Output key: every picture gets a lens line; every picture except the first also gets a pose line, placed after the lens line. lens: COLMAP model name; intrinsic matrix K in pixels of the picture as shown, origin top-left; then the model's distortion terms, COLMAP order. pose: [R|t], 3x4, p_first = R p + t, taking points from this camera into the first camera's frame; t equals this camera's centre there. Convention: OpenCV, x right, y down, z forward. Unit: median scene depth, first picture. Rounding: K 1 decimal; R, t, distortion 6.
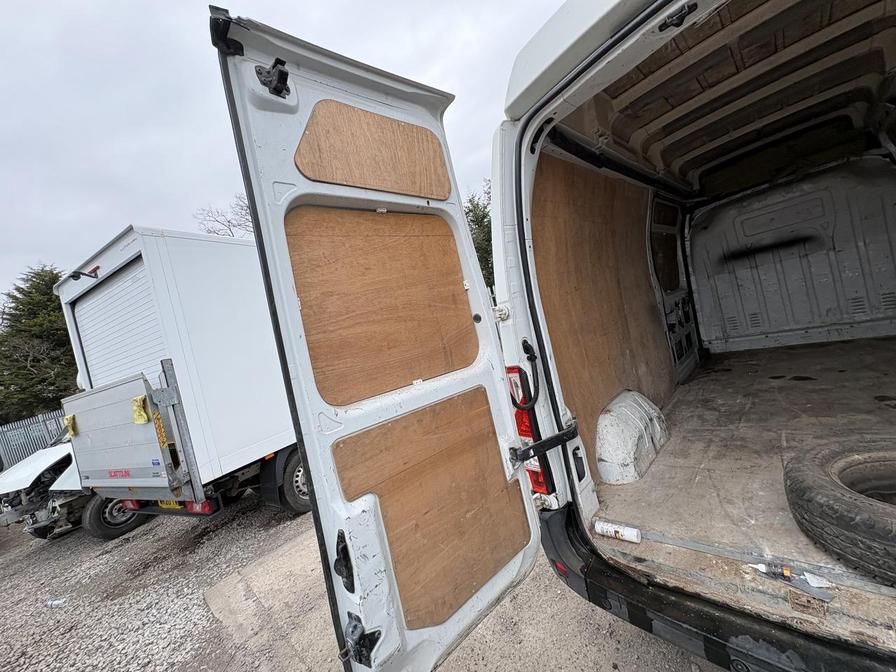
lens RADIAL K [[355.7, 0, 449.3], [0, 355.7, 338.5], [0, 0, 1]] dist [0.001050, -0.000309]
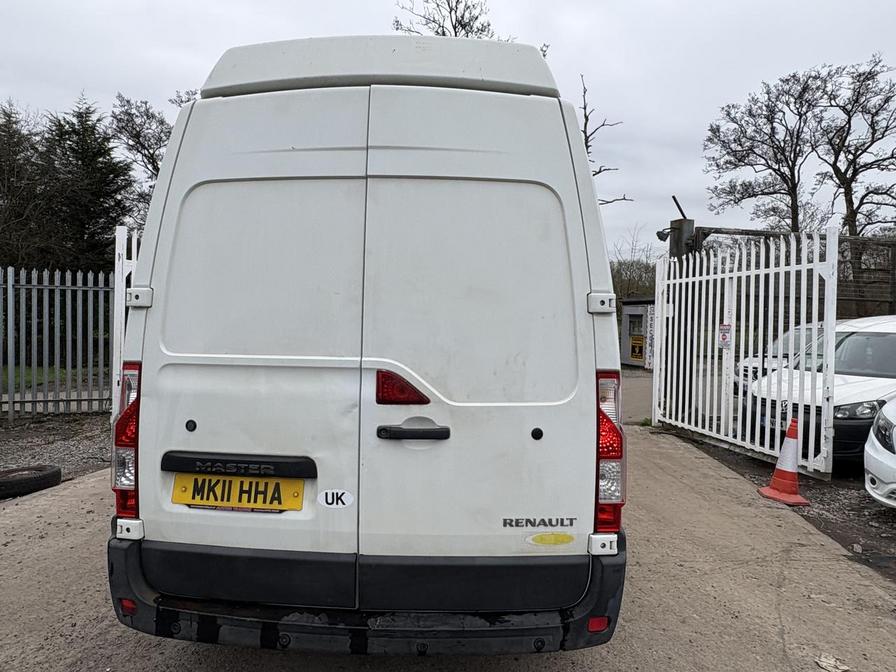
lens RADIAL K [[558.5, 0, 449.4], [0, 558.5, 330.4], [0, 0, 1]] dist [0.000728, 0.001503]
pose [[0.714711, 0.257854, 0.650153, -0.169553], [-0.172901, 0.965847, -0.192991, 0.132707], [-0.677712, 0.025521, 0.734884, -0.501146]]
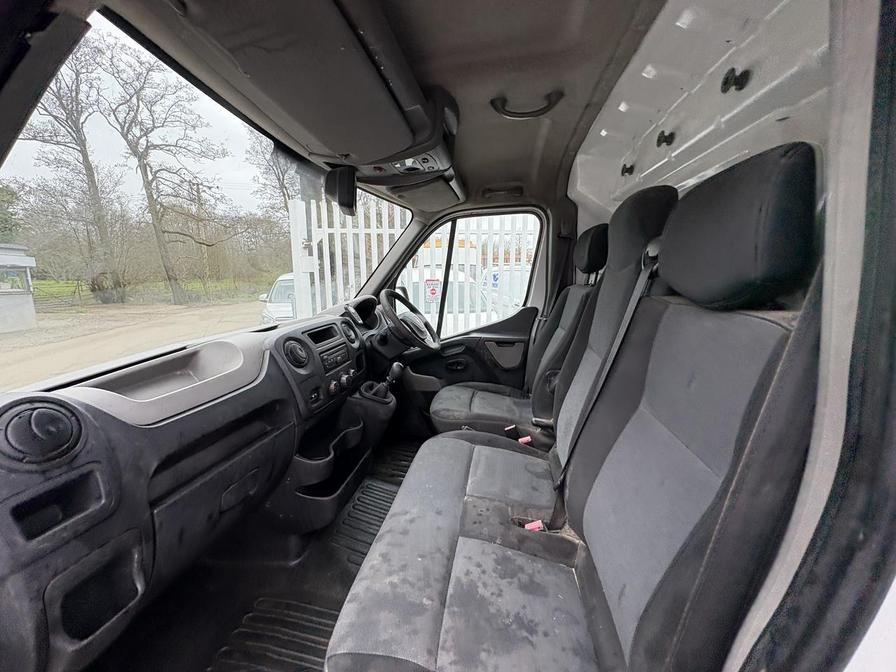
lens RADIAL K [[355.7, 0, 444.9], [0, 355.7, 337.7], [0, 0, 1]] dist [0.001050, -0.000309]
pose [[-0.562212, 0.115585, 0.818876, 1.757817], [0.193081, 0.981165, -0.005930, -0.602007], [-0.804138, 0.154775, -0.573940, 2.859636]]
